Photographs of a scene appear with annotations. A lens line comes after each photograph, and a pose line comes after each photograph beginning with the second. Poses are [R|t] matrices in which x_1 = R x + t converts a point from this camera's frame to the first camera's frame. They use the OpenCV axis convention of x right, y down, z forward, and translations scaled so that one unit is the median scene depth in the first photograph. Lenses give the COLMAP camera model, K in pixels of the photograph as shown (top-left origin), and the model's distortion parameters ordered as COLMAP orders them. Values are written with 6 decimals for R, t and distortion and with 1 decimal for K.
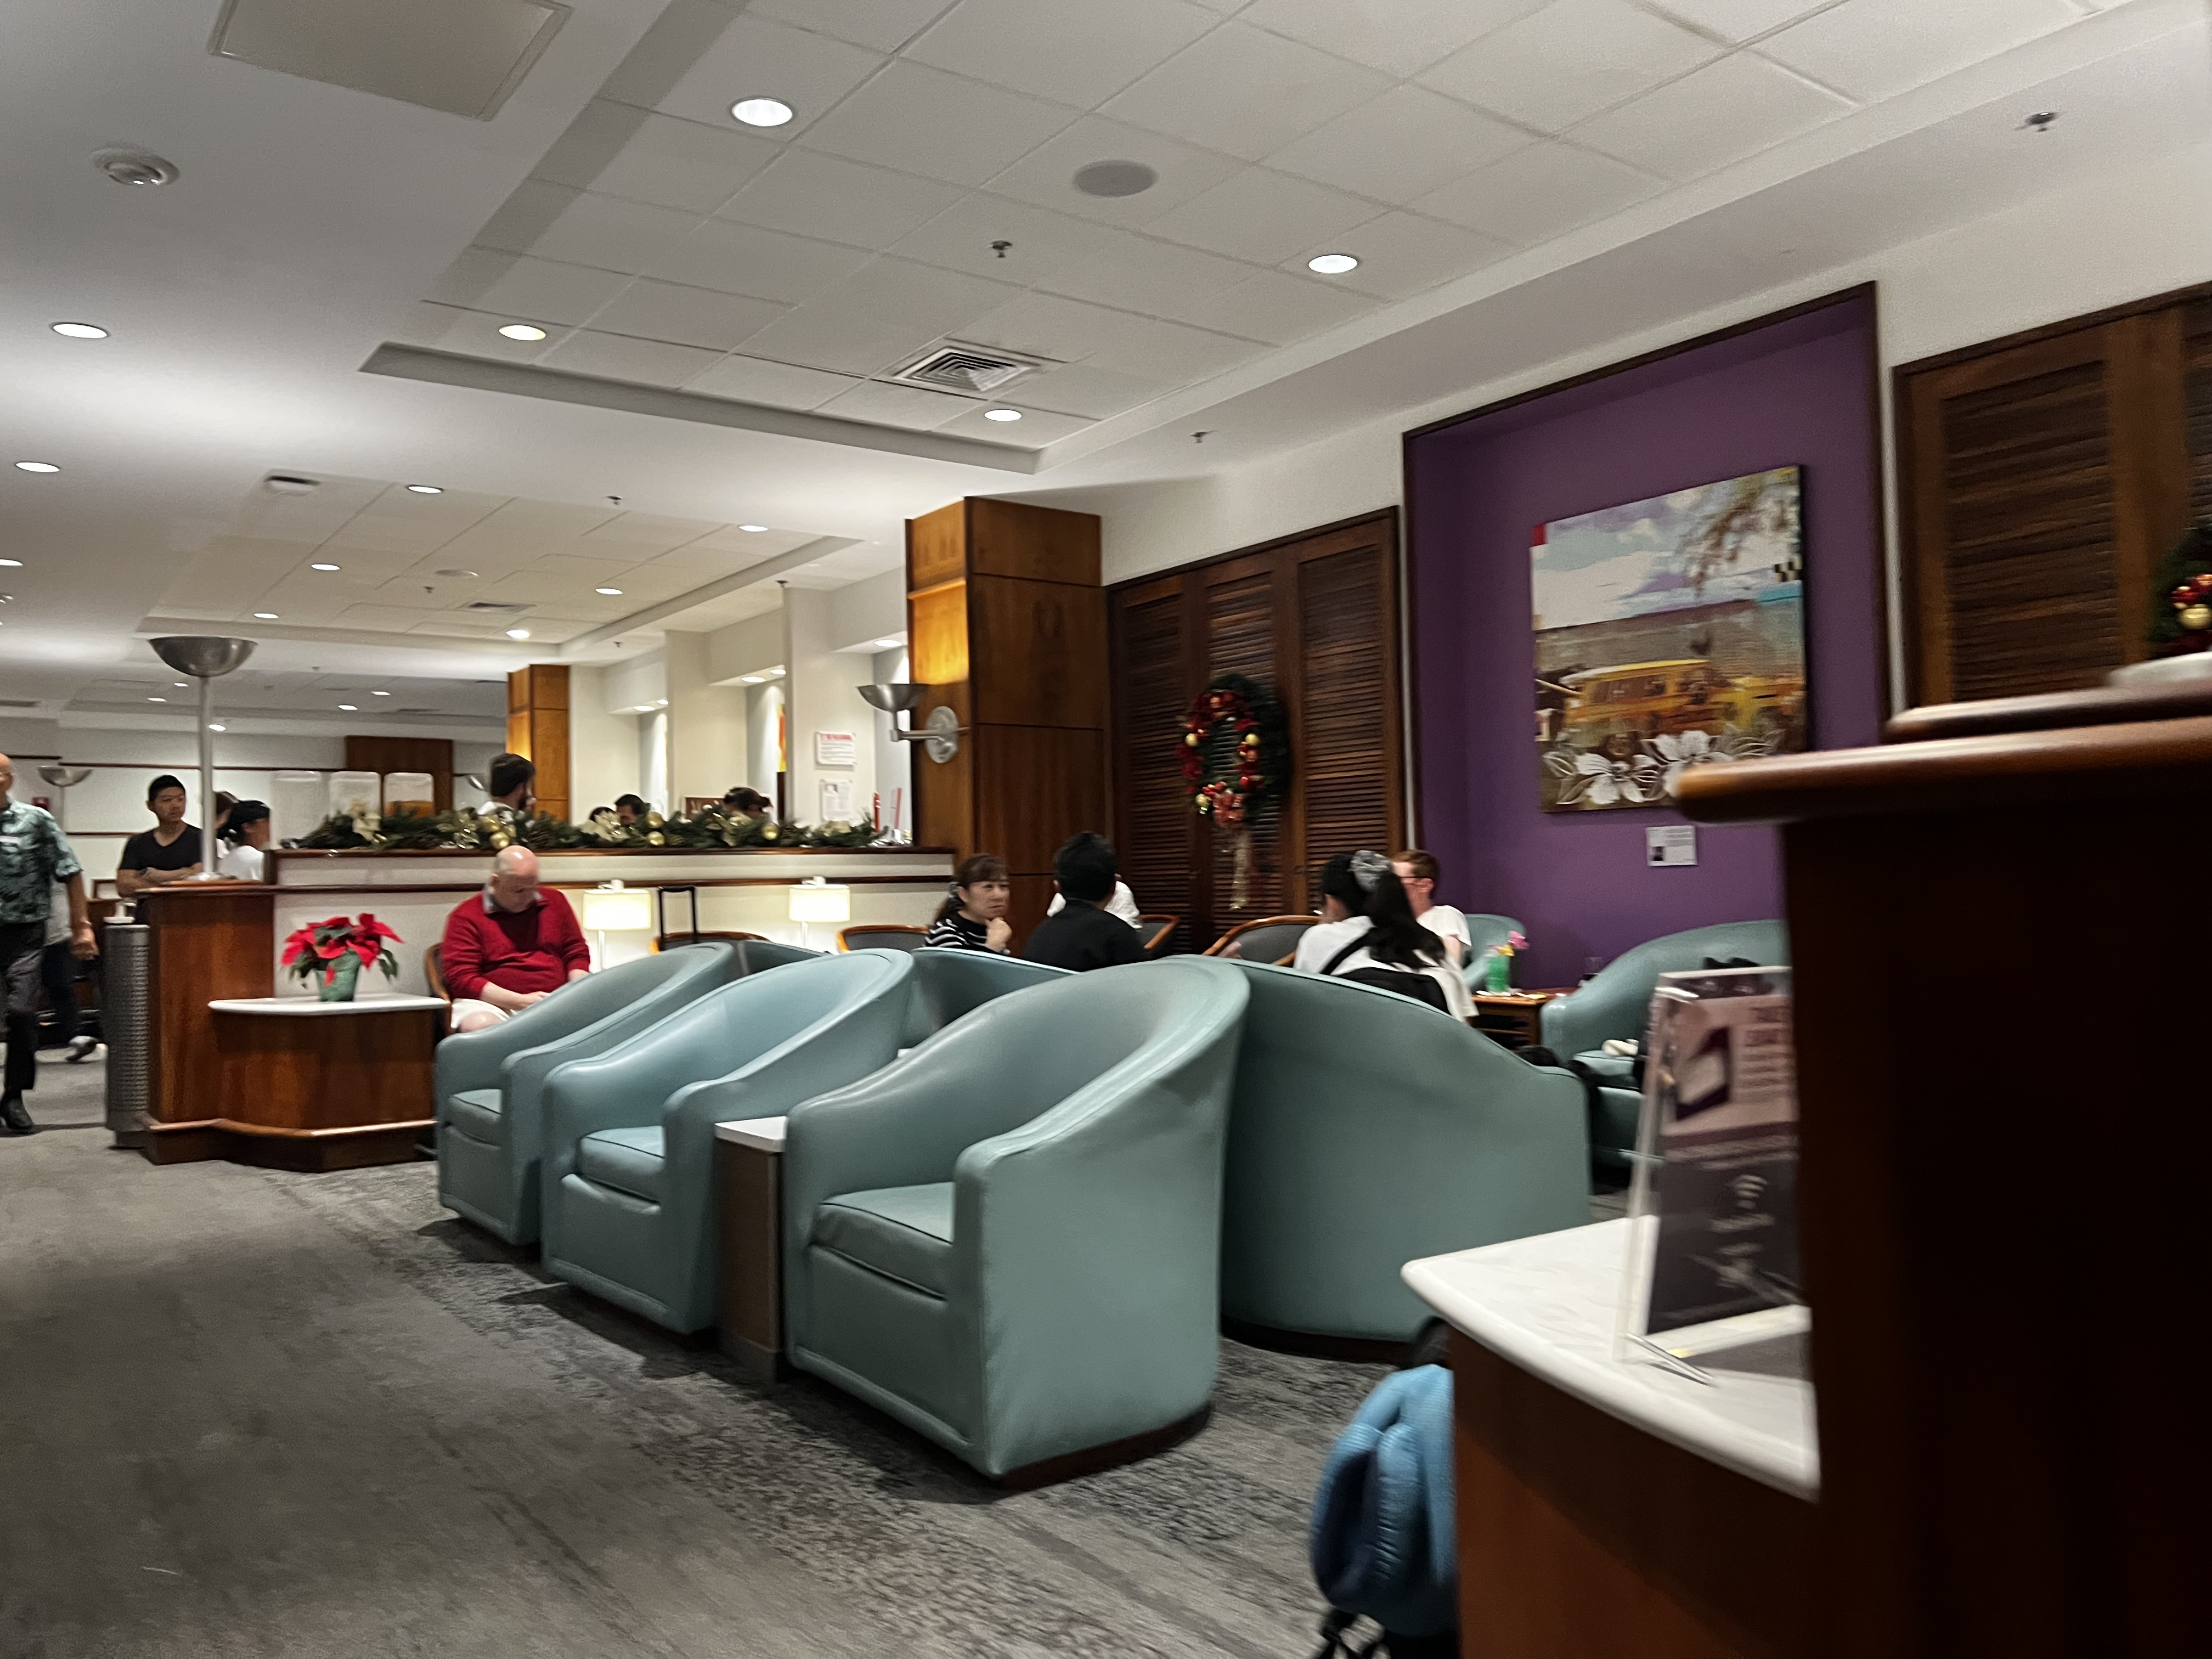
lens RADIAL K [[1675.0, 0, 1105.7], [0, 1675.0, 832.7], [0, 0, 1]] dist [0.022868, -0.005718]
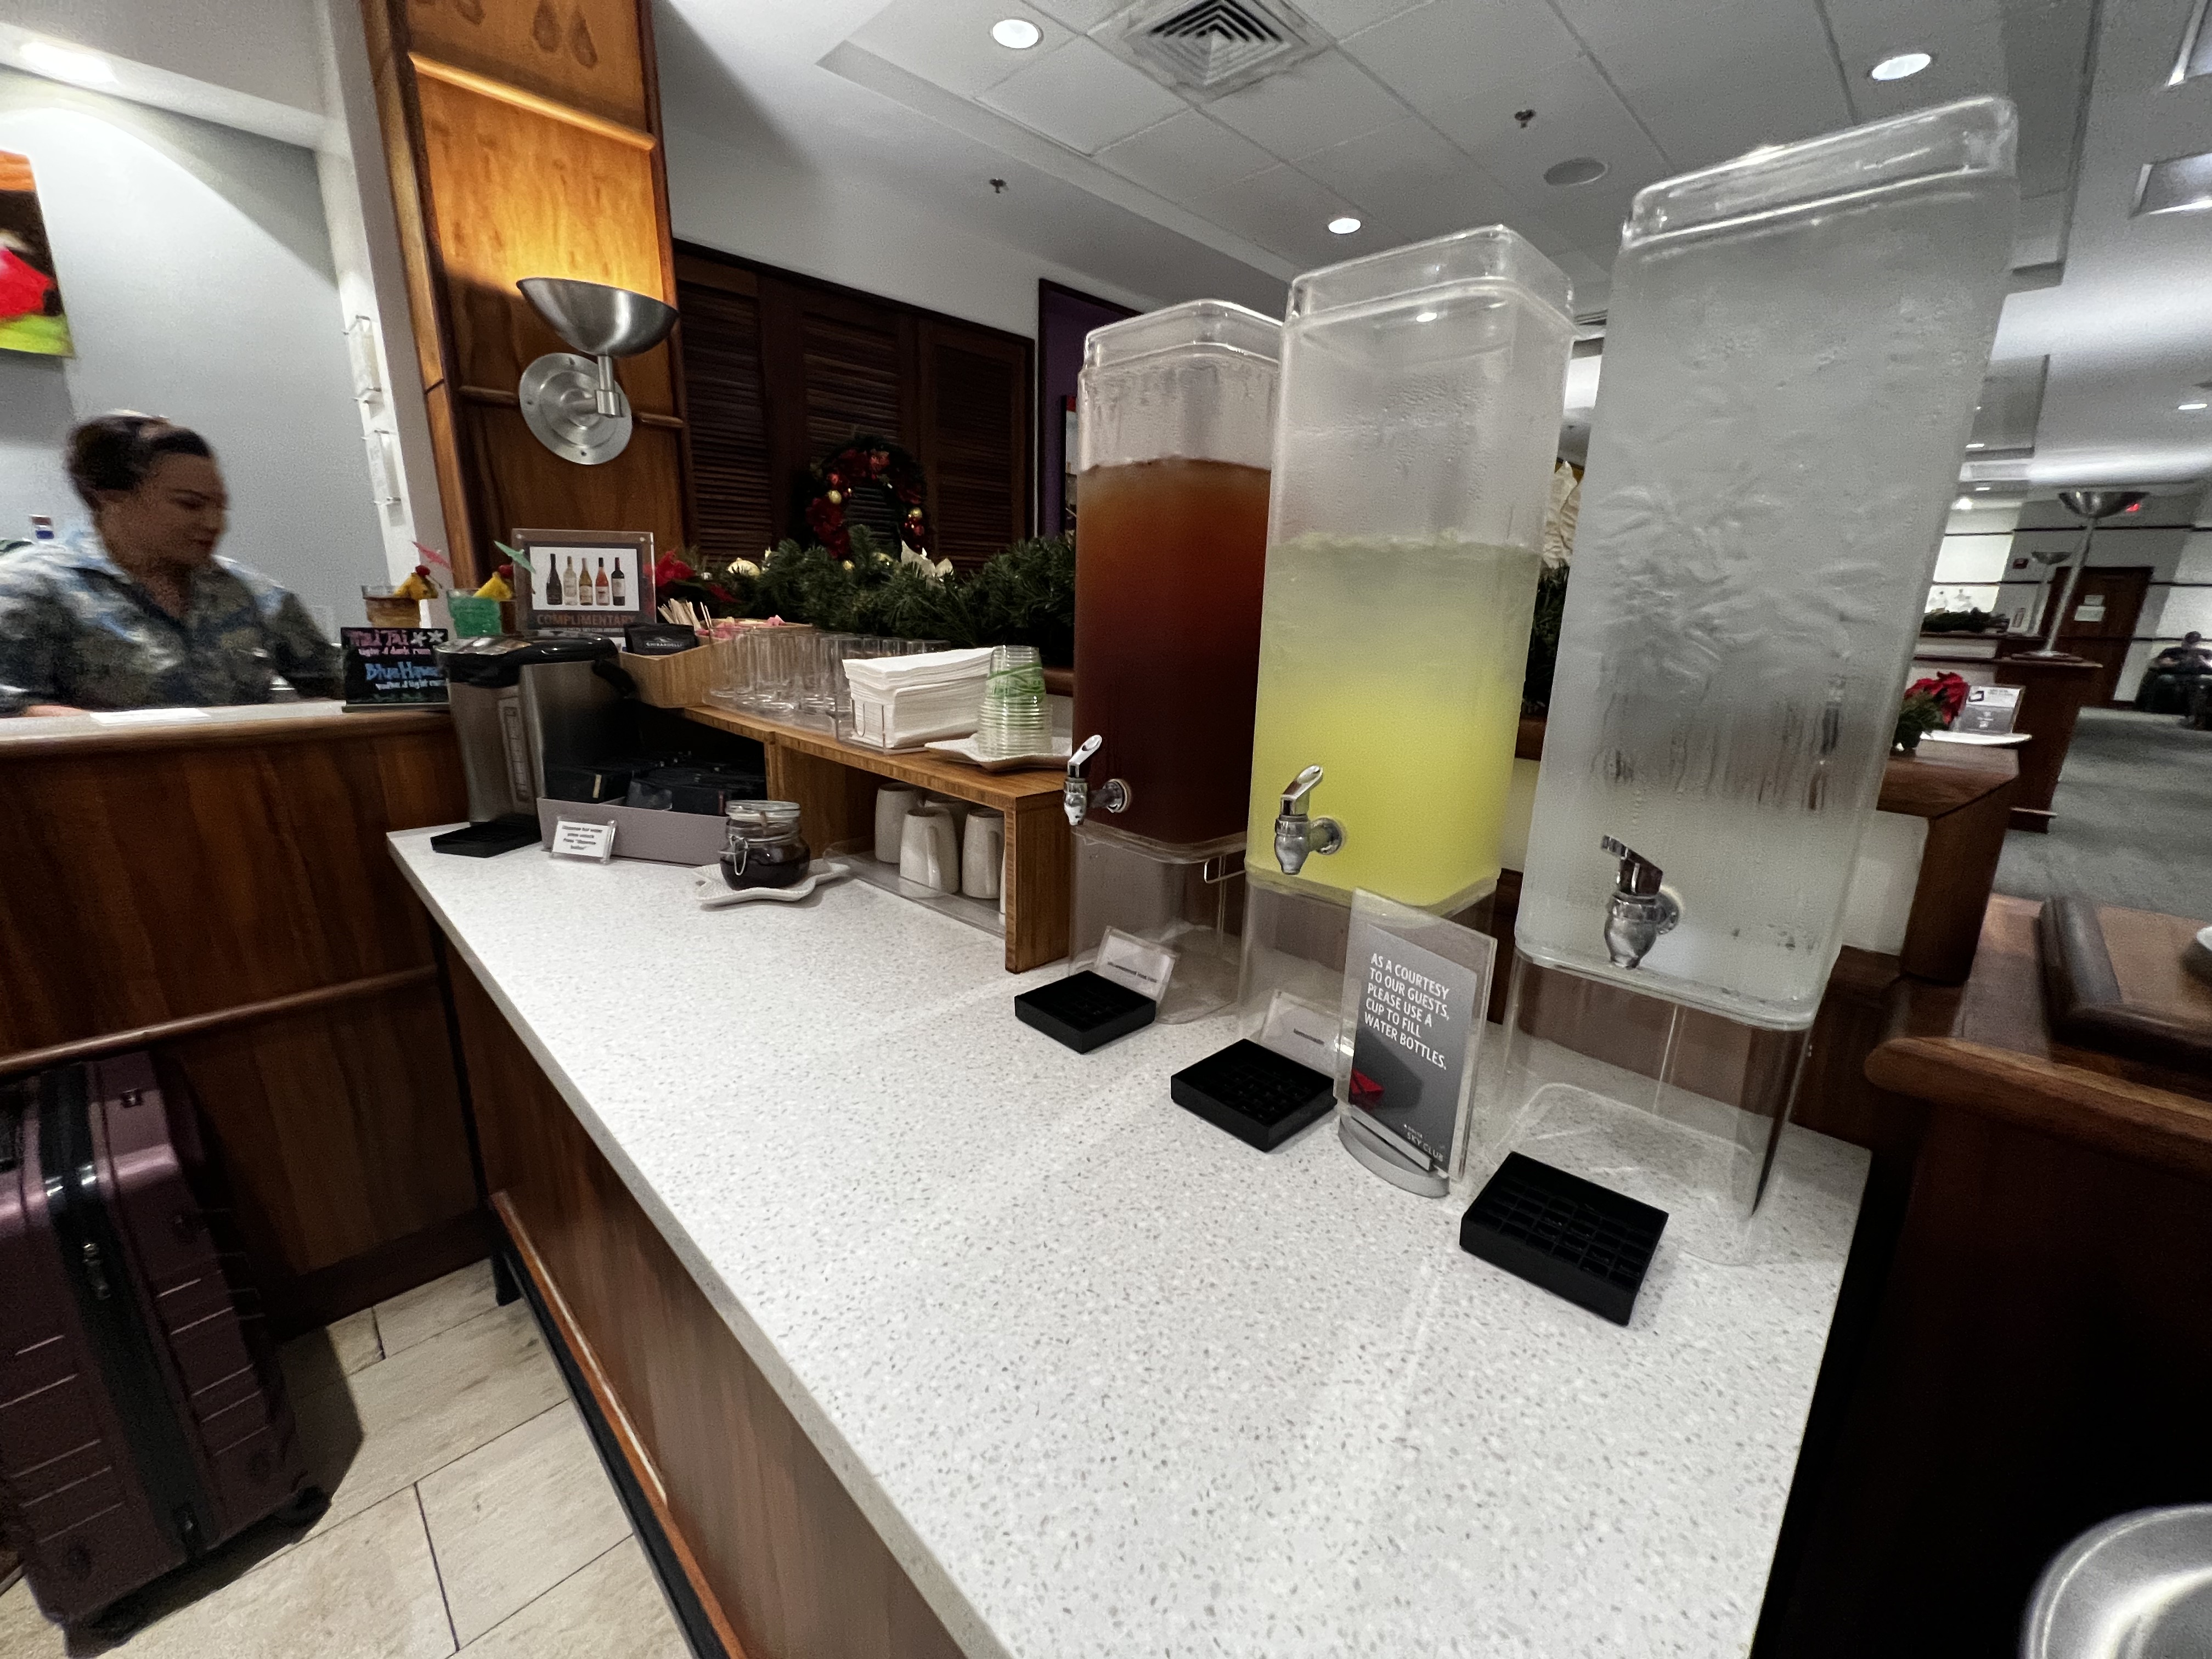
lens RADIAL K [[889.3, 0, 1102.5], [0, 889.3, 831.6], [0, 0, 1]] dist [0.000877, 0.000309]
pose [[-0.179387, -0.252818, 0.950738, -0.589859], [-0.066721, 0.967316, 0.244637, -0.008087], [-0.981514, -0.019549, -0.190392, 1.138345]]
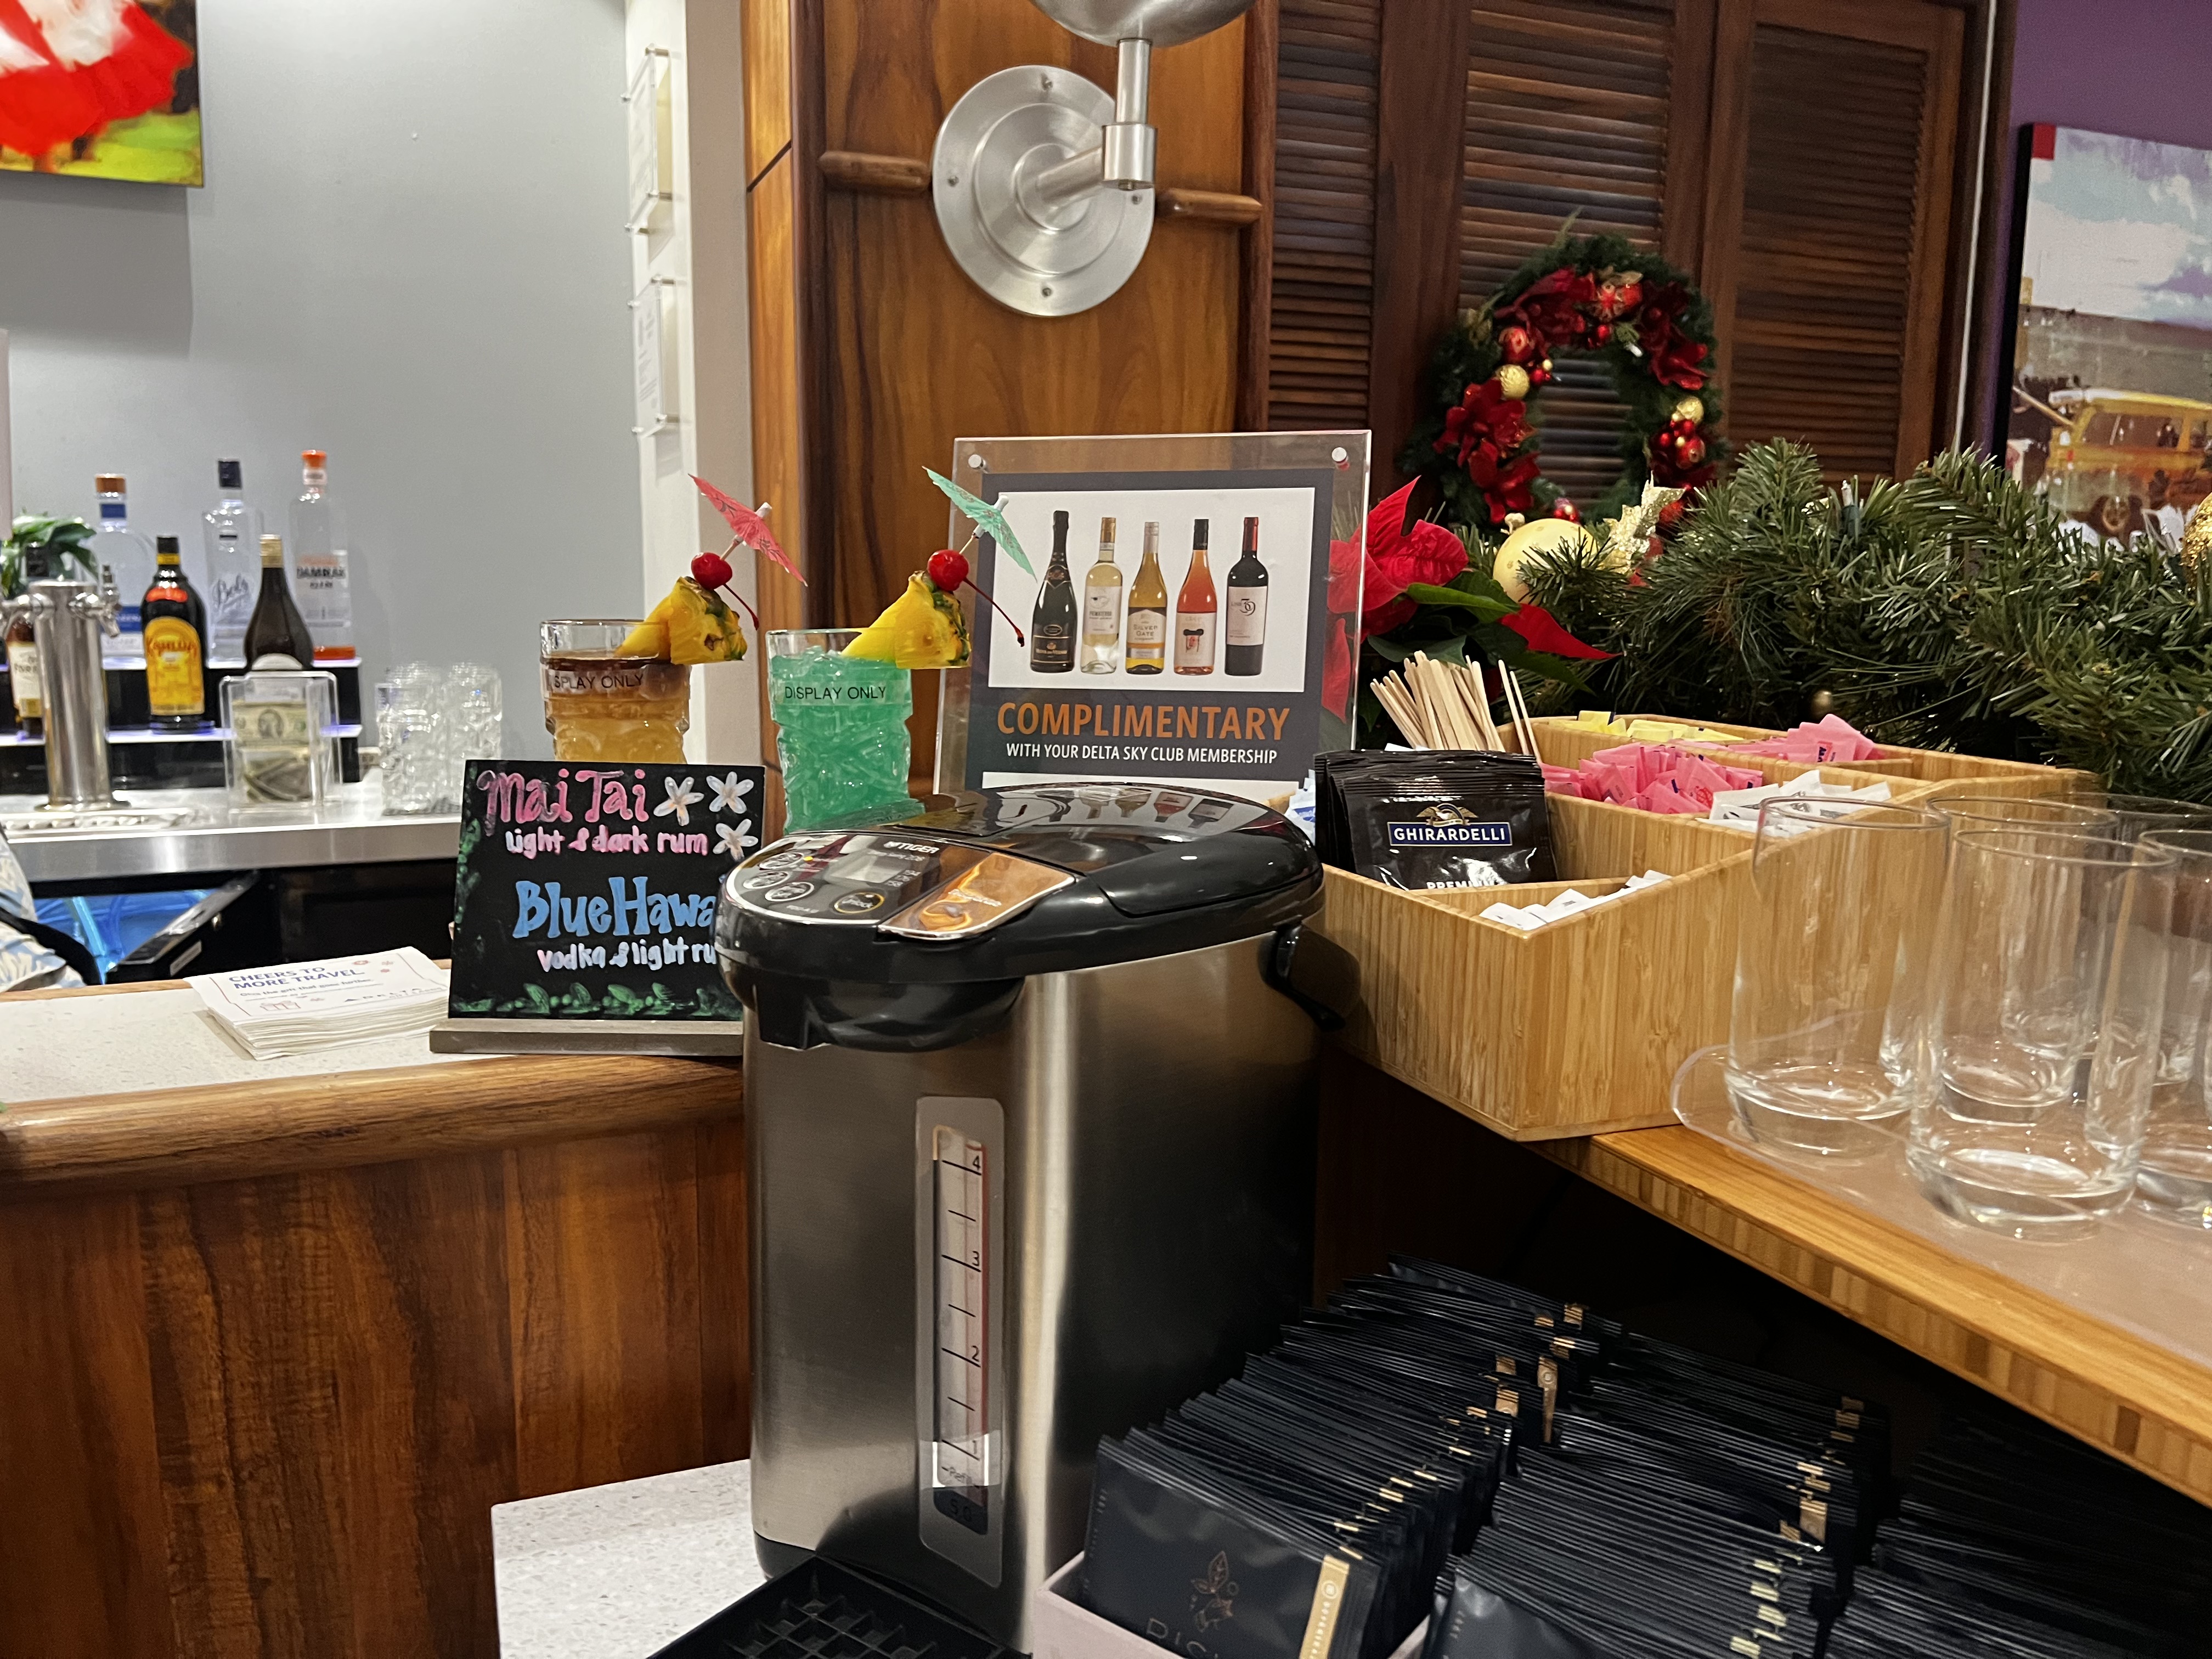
lens RADIAL K [[1675.0, 0, 1107.7], [0, 1675.0, 829.5], [0, 0, 1]] dist [0.022868, -0.005718]
pose [[0.212483, -0.137947, 0.967379, -0.445459], [-0.056185, 0.986623, 0.153032, -0.007337], [-0.975548, -0.086868, 0.201890, 1.210228]]
